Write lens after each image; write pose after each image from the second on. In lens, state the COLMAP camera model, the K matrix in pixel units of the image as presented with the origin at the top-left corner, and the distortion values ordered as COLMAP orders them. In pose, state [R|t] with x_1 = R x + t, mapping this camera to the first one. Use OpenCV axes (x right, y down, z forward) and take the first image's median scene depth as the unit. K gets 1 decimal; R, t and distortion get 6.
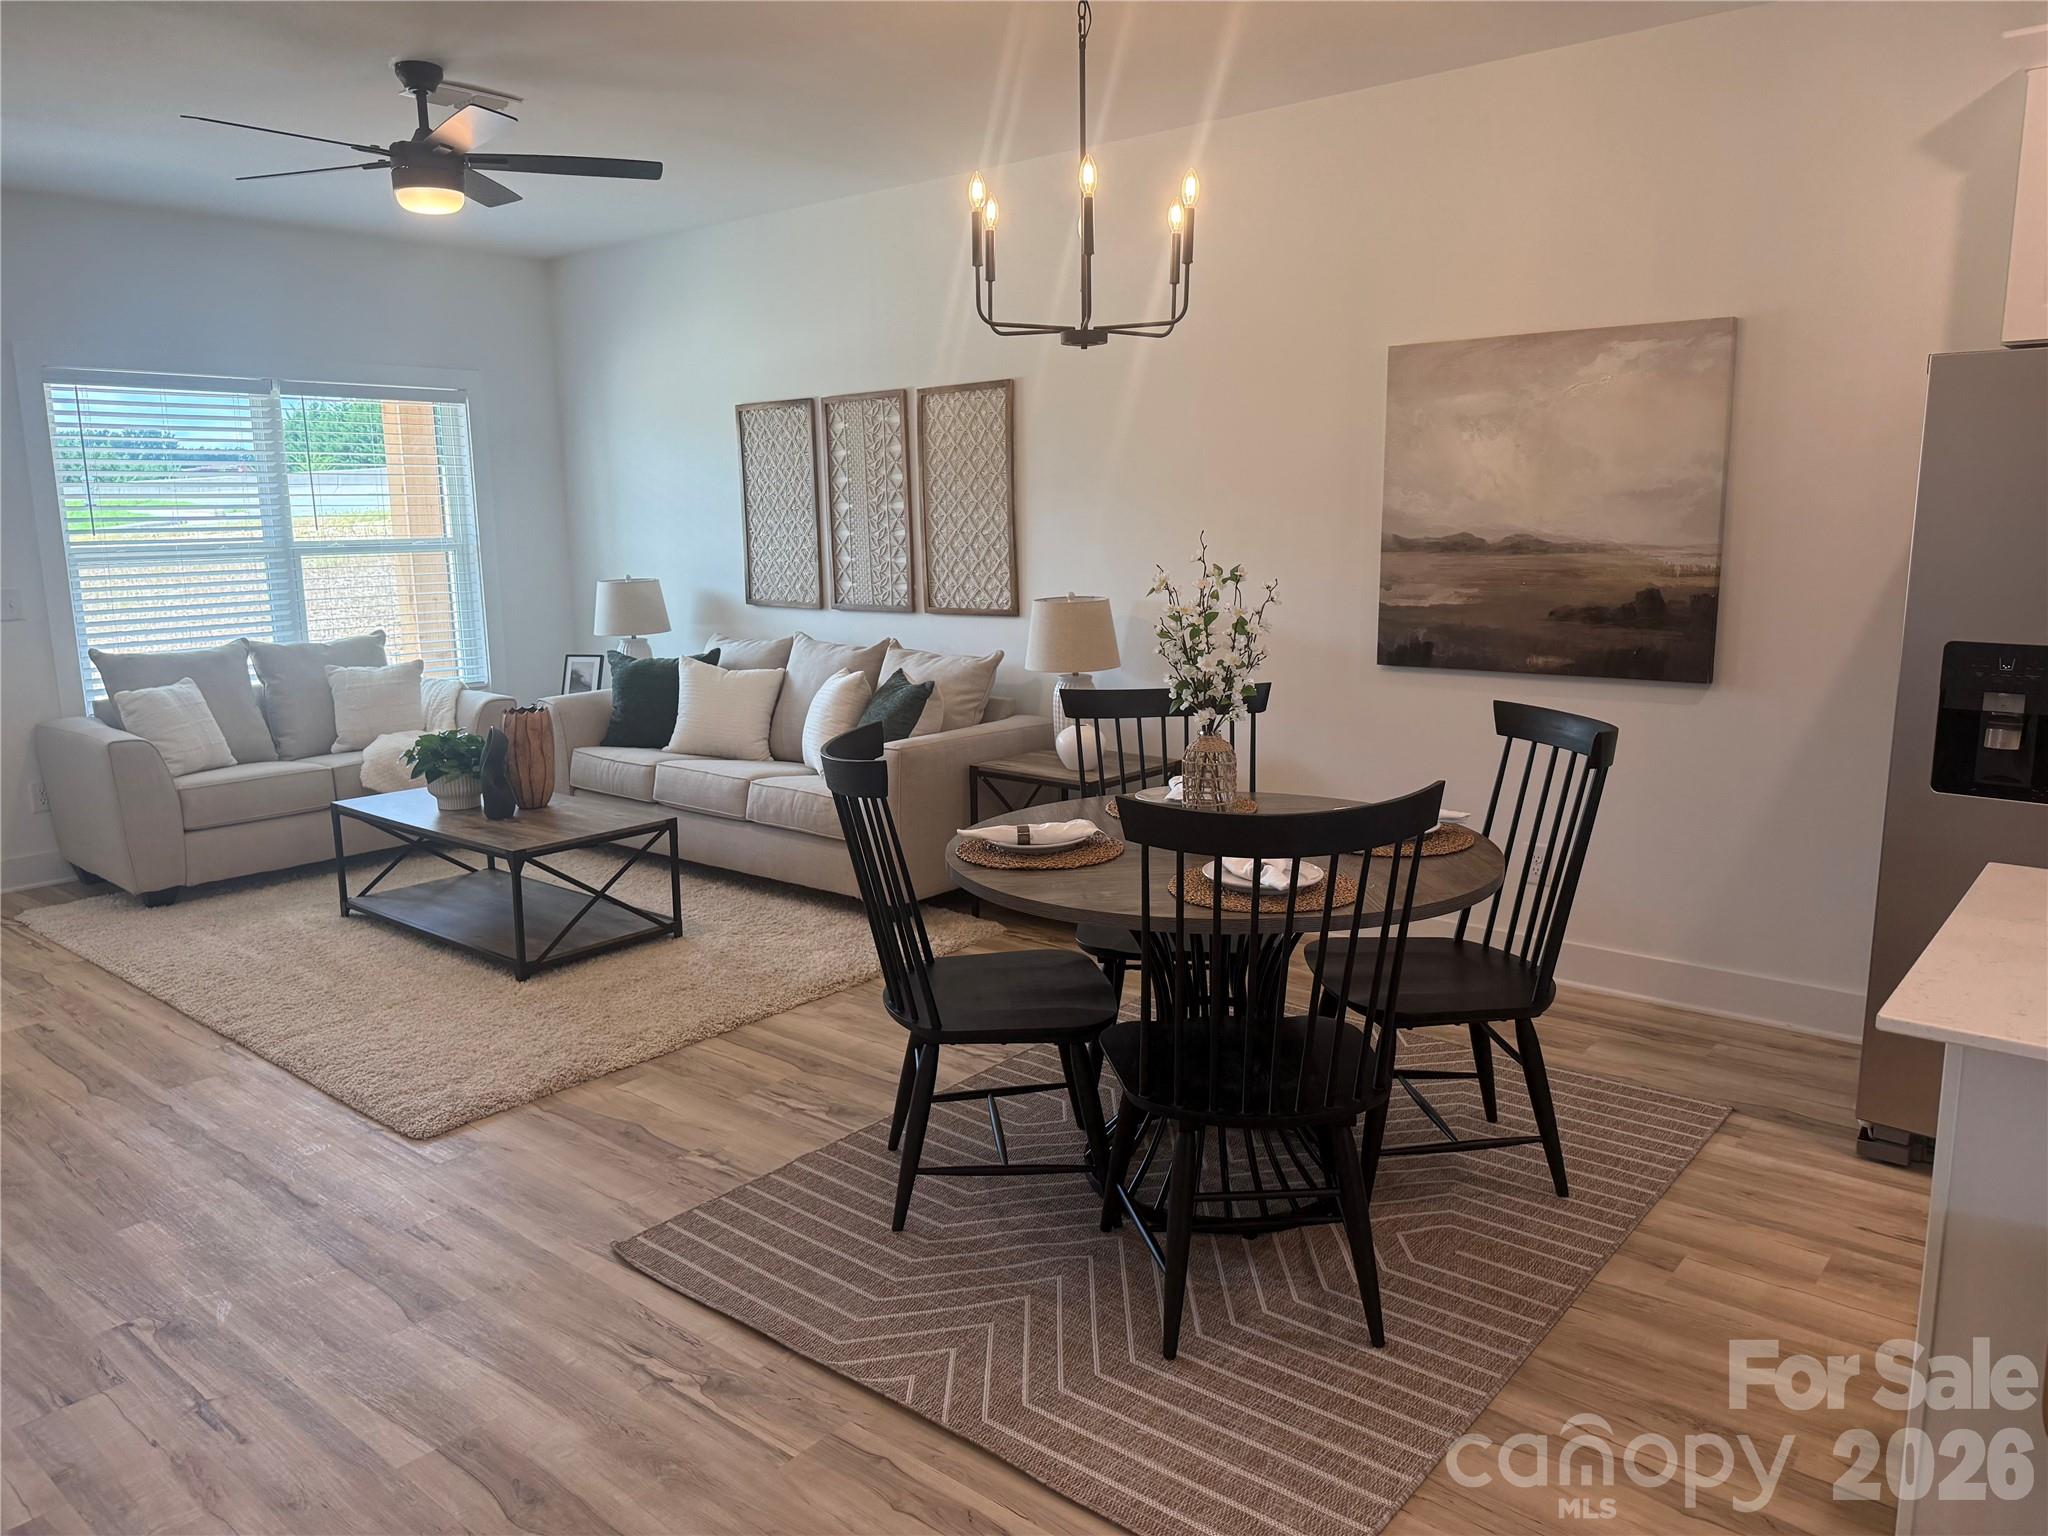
lens RADIAL K [[1442.4, 0, 1018.6], [0, 1442.4, 761.4], [0, 0, 1]] dist [0.062507, -0.081842]
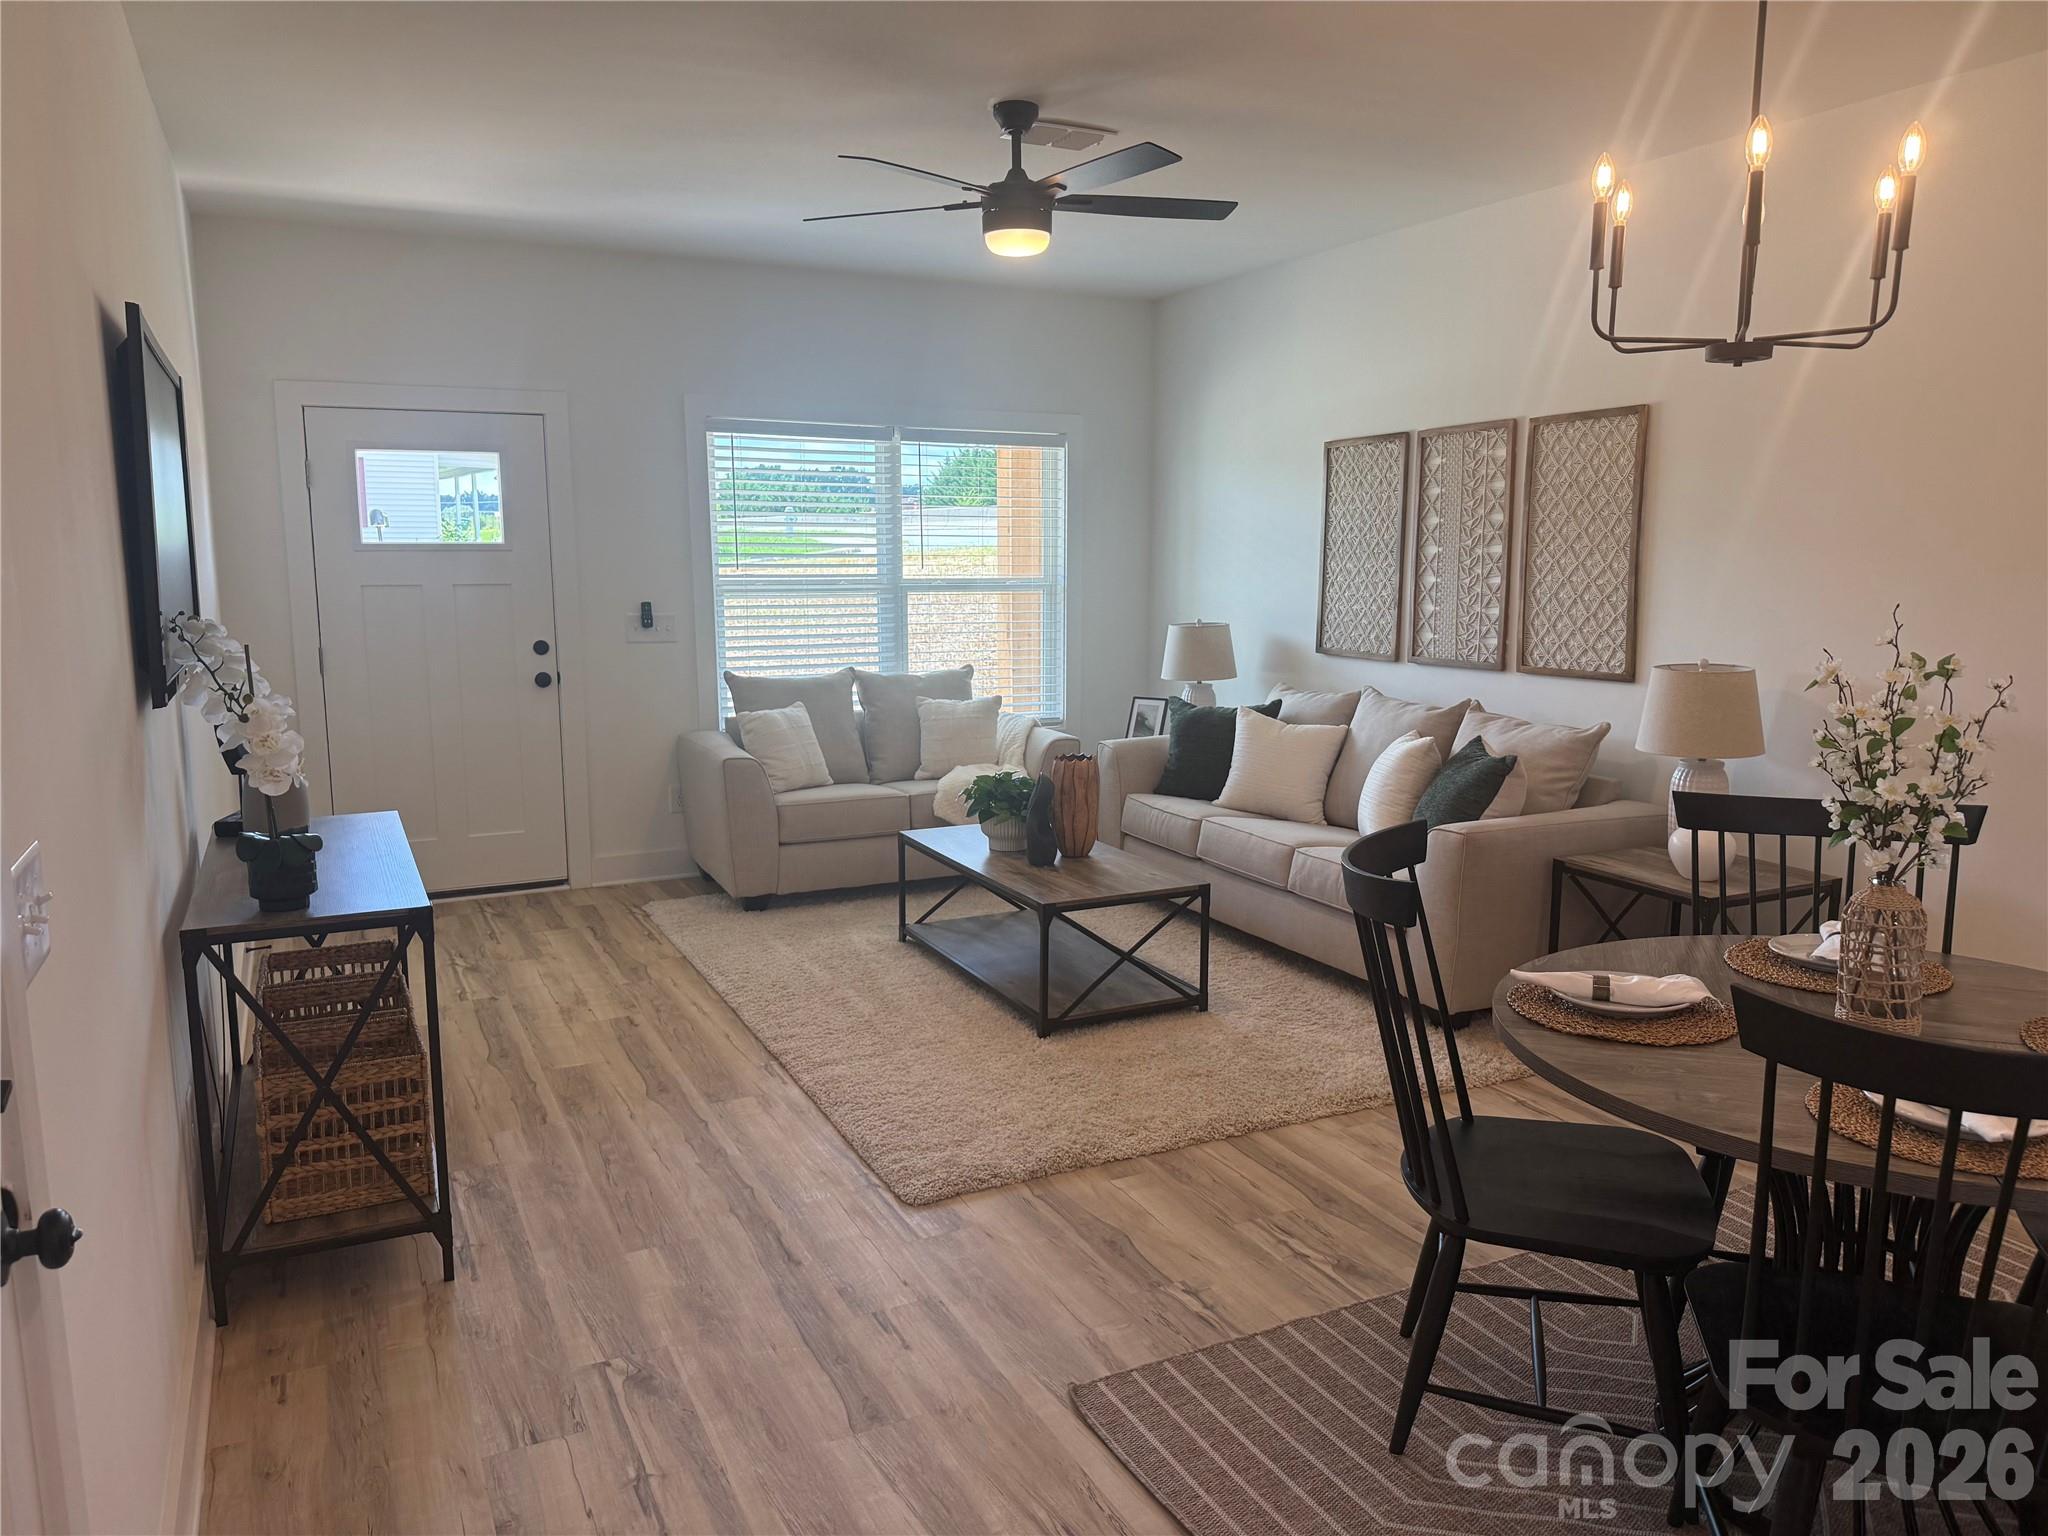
lens RADIAL K [[1442.4, 0, 1029.3], [0, 1442.4, 763.9], [0, 0, 1]] dist [0.062507, -0.081842]
pose [[0.919302, 0.074088, -0.386517, 0.013477], [-0.081570, 0.996663, -0.002965, -0.039070], [0.385007, 0.034254, 0.922278, 0.139219]]
